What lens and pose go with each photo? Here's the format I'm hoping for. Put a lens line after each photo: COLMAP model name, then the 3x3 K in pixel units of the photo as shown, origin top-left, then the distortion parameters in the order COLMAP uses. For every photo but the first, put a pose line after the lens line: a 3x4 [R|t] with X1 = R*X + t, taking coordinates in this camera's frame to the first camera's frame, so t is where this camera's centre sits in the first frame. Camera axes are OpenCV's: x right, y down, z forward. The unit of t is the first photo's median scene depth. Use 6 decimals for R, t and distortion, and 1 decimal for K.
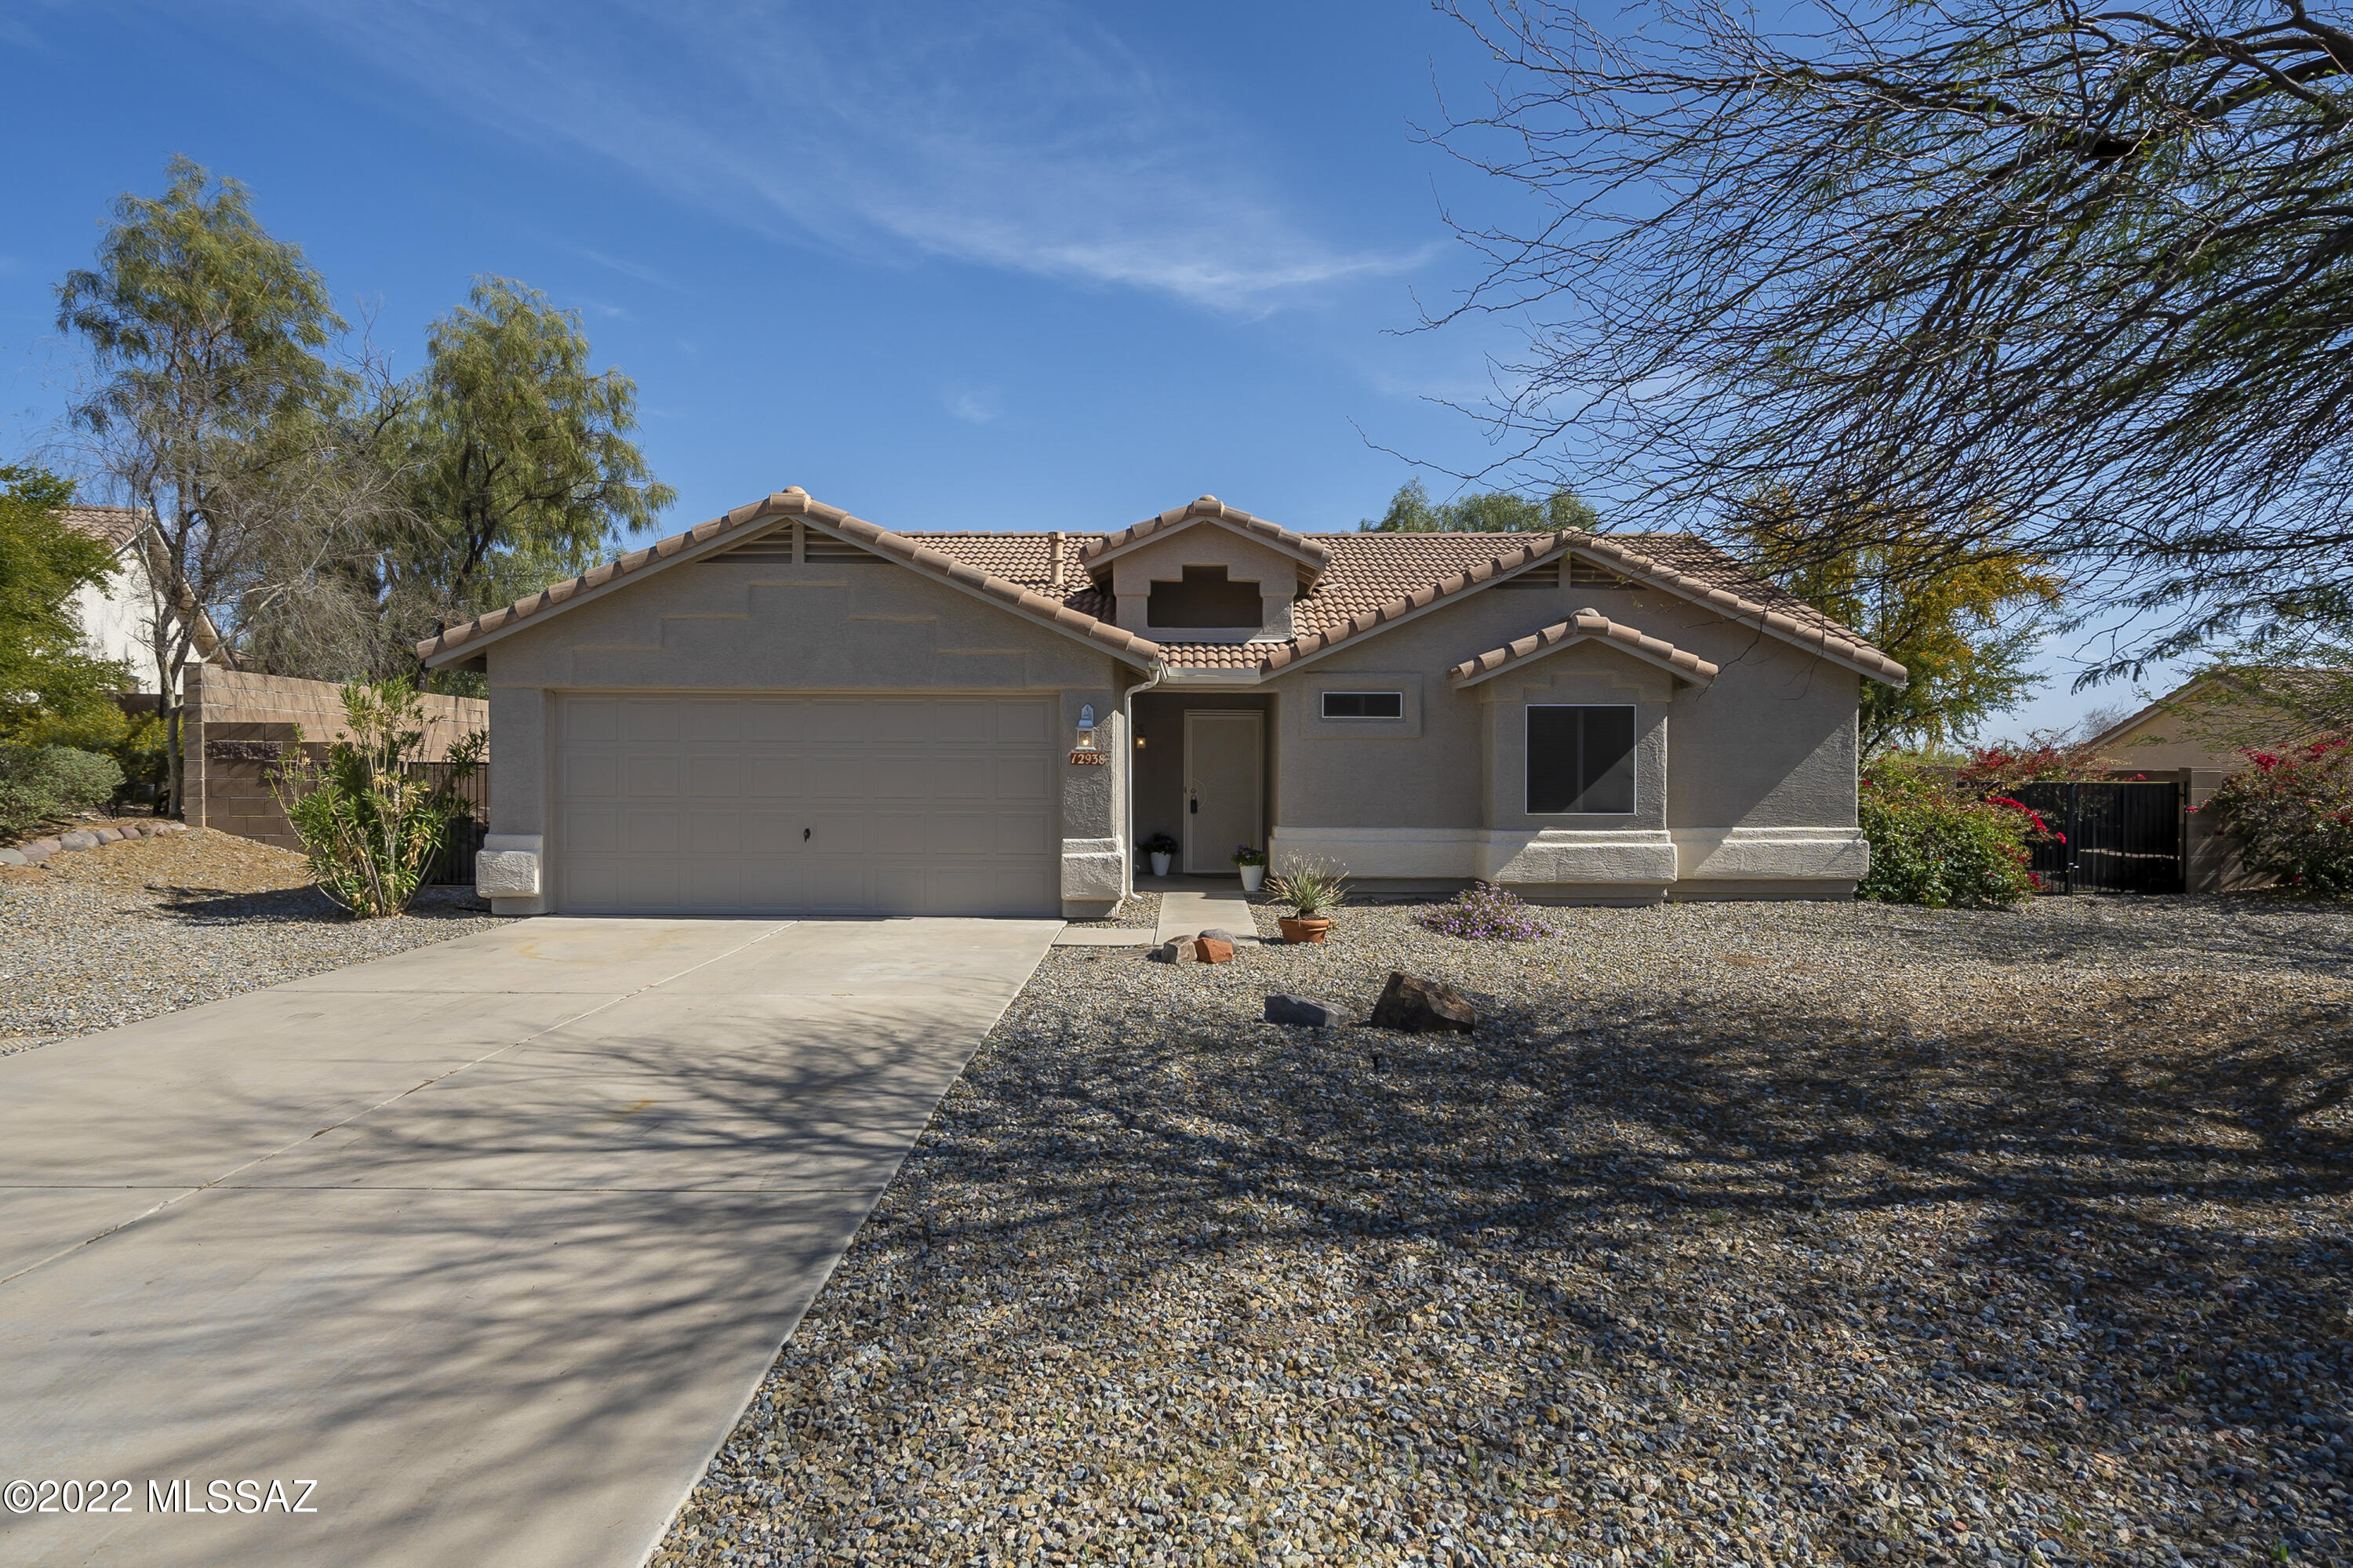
lens RADIAL K [[1304.5, 0, 1181.7], [0, 1304.5, 780.2], [0, 0, 1]] dist [0.002025, 0.000184]
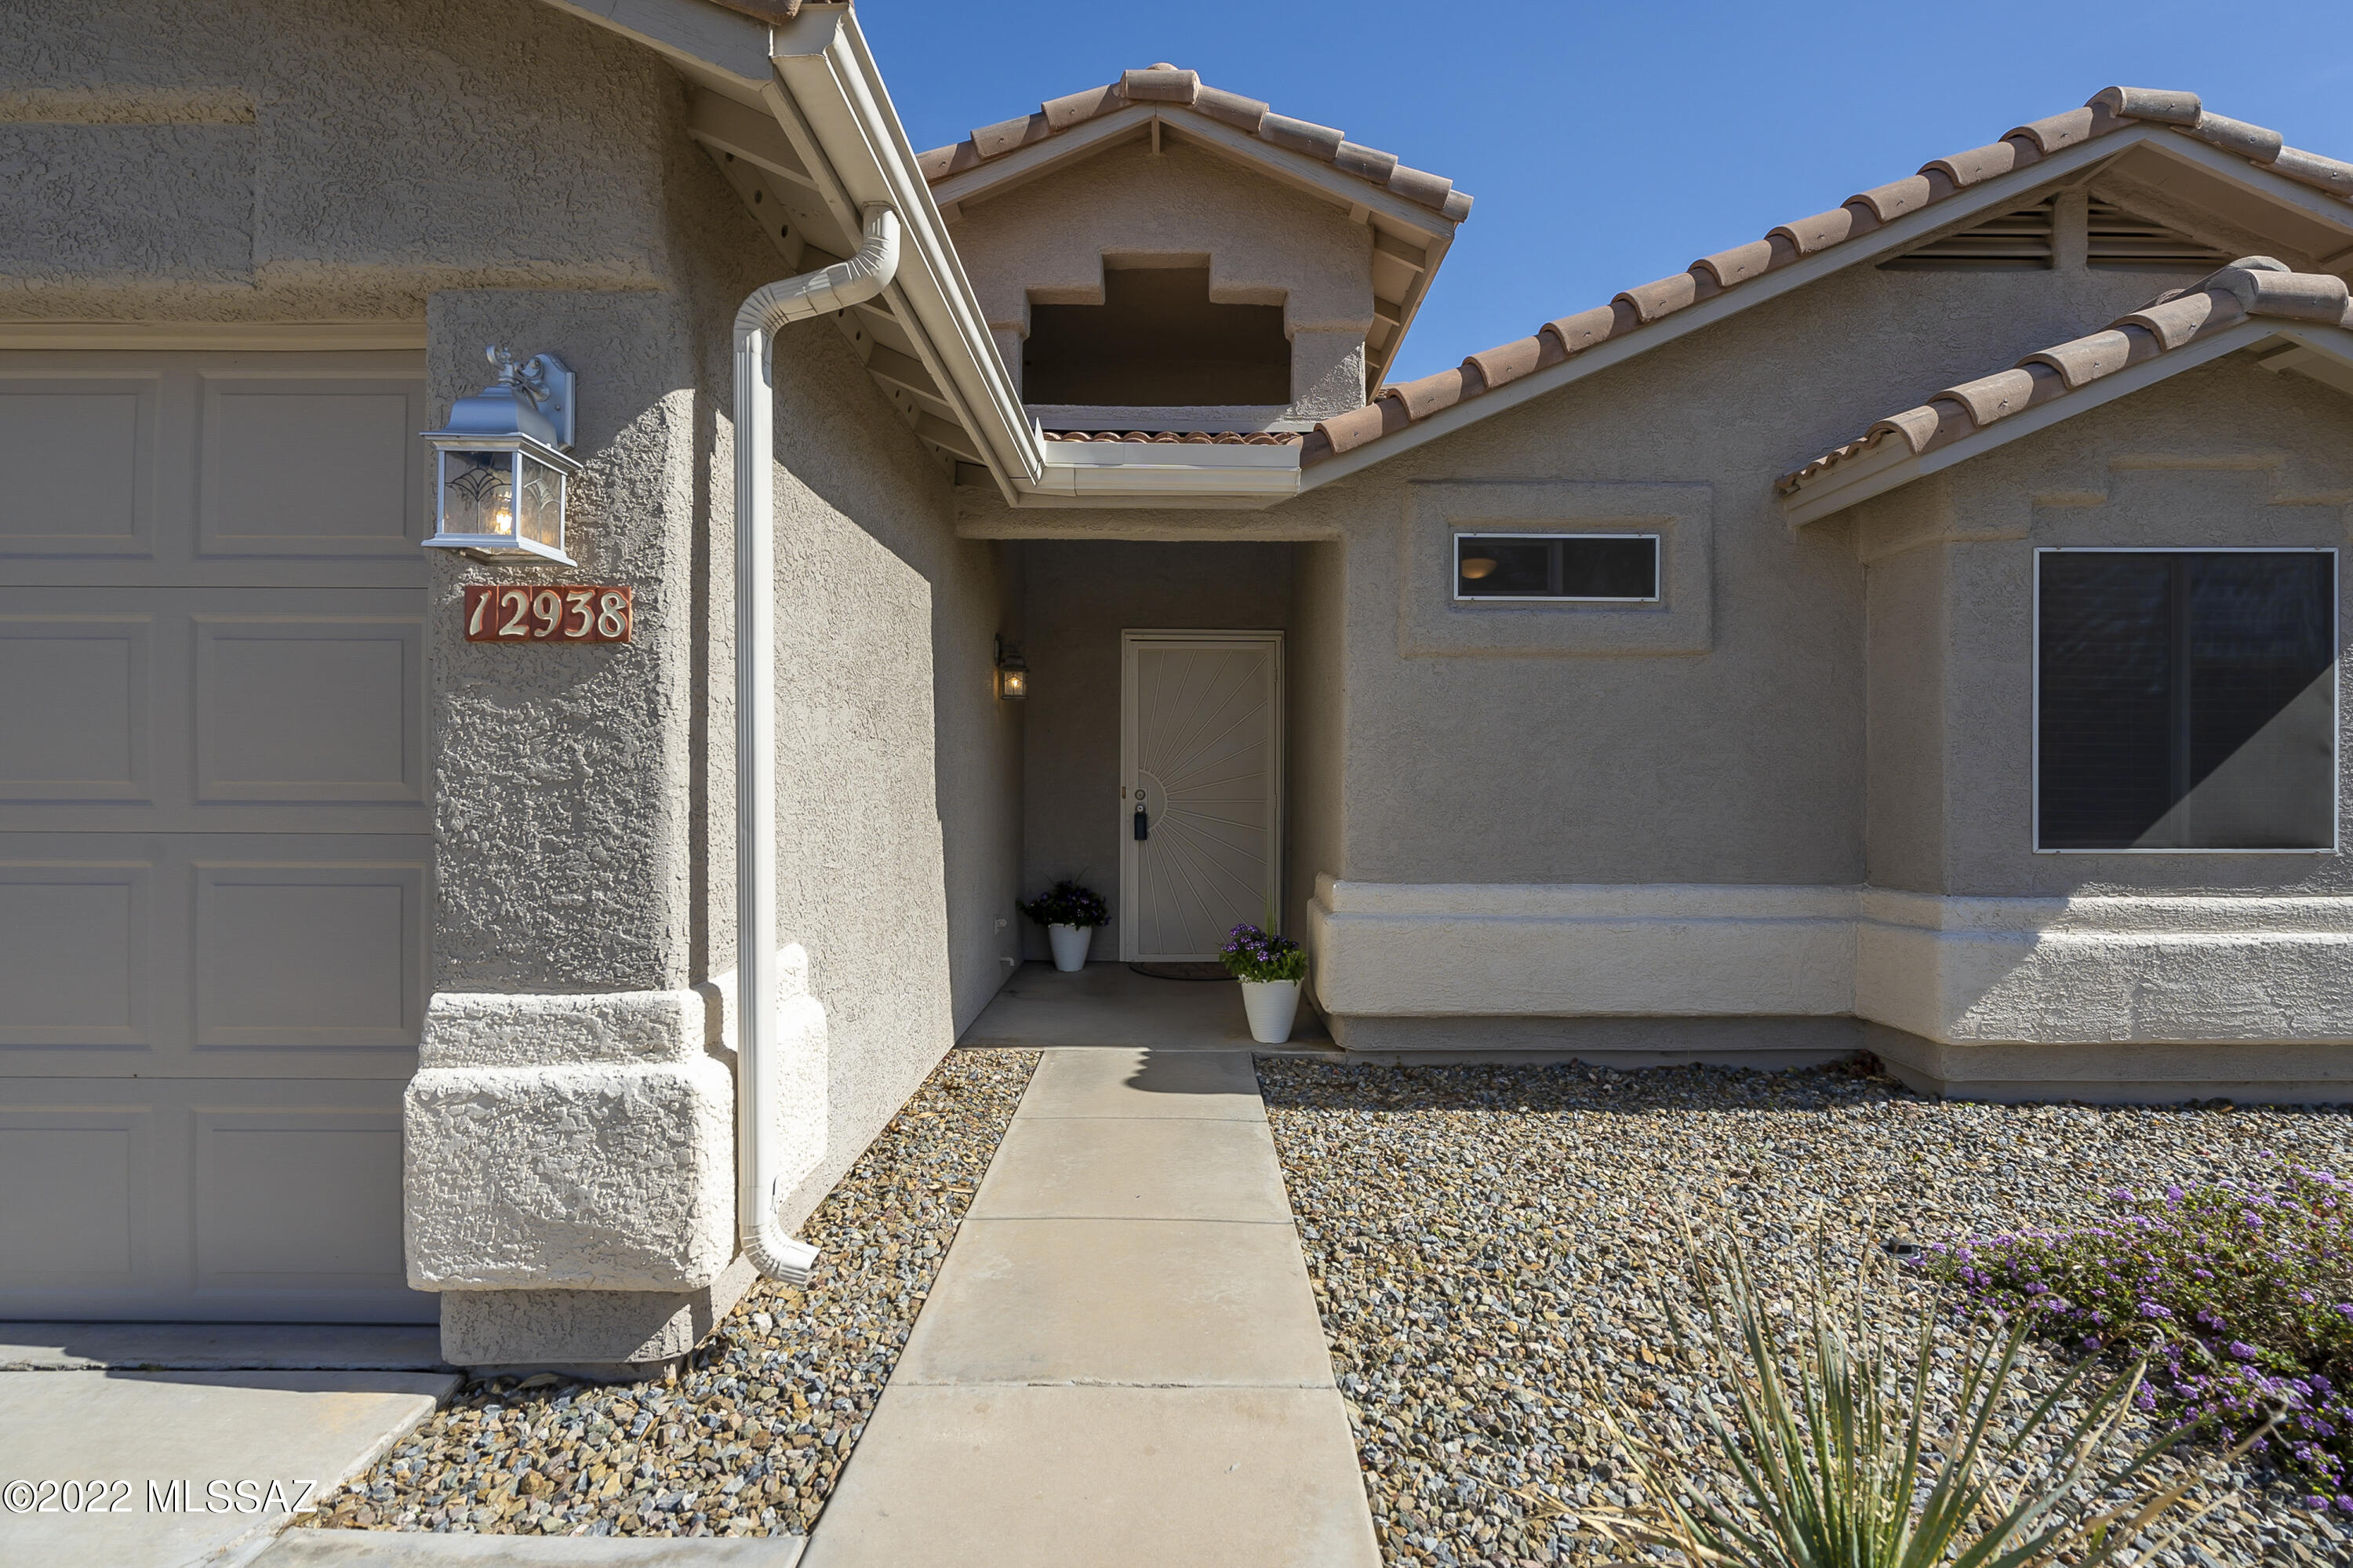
lens RADIAL K [[1089.4, 0, 1174.4], [0, 1089.4, 788.7], [0, 0, 1]] dist [-0.004061, 0.002747]
pose [[0.999984, 0.000203, 0.005725, 0.023303], [-0.000151, 0.999960, -0.008993, 0.011194], [-0.005726, 0.008992, 0.999943, 0.693269]]
